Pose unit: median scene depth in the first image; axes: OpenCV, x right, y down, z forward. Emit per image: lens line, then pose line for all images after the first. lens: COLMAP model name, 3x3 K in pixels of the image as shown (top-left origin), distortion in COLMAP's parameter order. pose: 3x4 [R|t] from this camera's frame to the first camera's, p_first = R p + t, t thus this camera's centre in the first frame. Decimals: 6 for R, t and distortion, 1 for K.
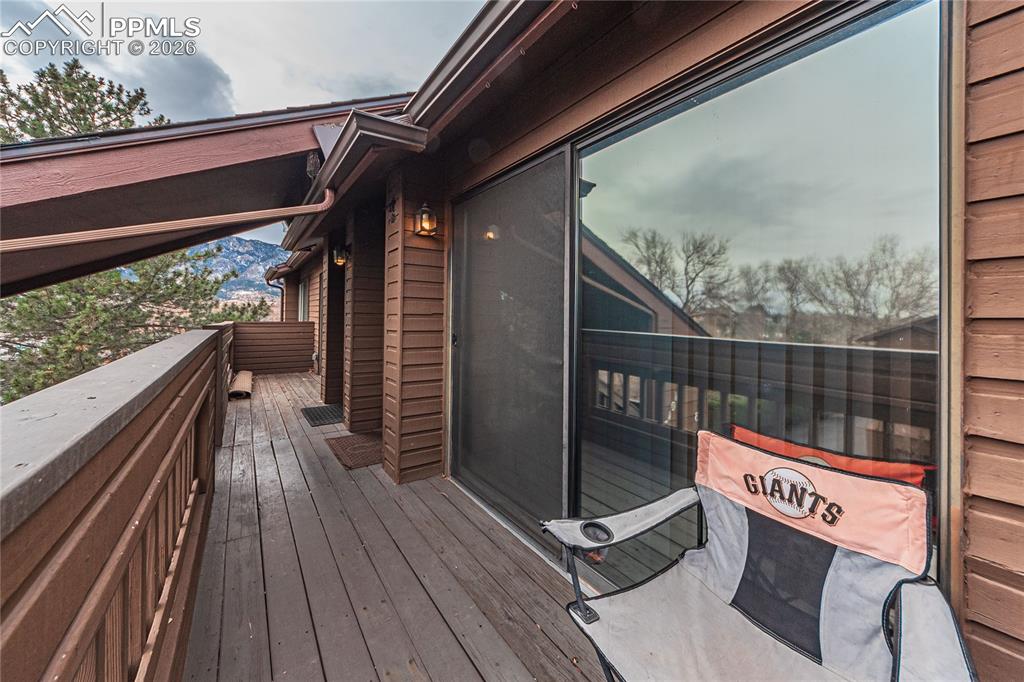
lens RADIAL K [[380.7, 0, 511.2], [0, 380.7, 315.9], [0, 0, 1]] dist [0.001200, 0.000288]
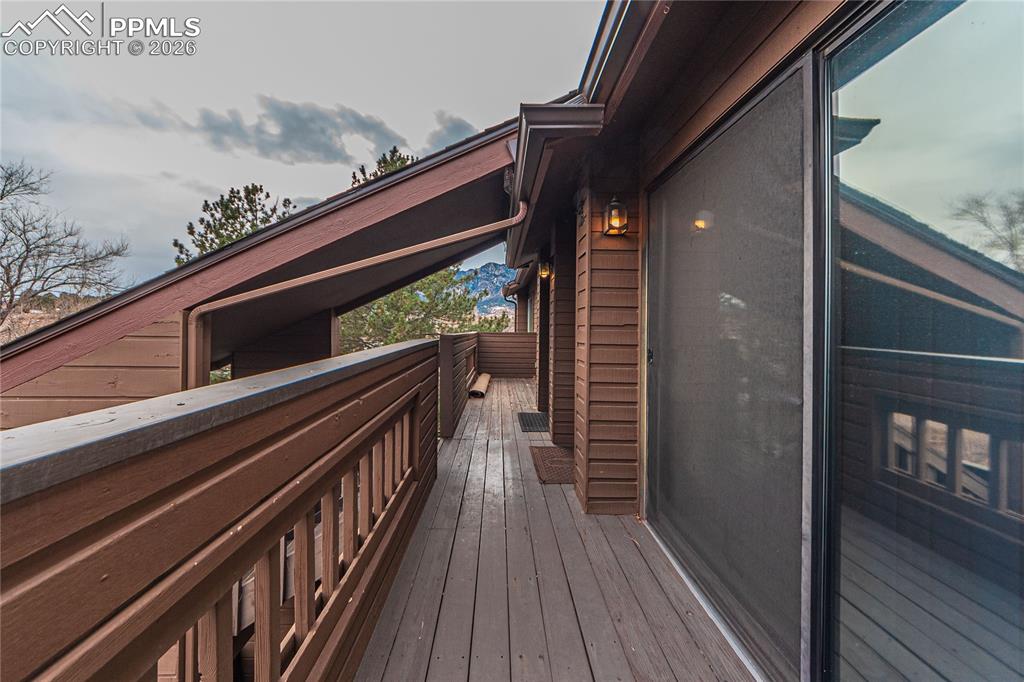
lens RADIAL K [[386.3, 0, 511.6], [0, 386.3, 324.6], [0, 0, 1]] dist [0.000739, -0.000088]
pose [[0.843695, -0.000227, -0.536822, 0.046113], [-0.003869, 0.999971, -0.006503, 0.000244], [0.536809, 0.007563, 0.843670, 0.126658]]
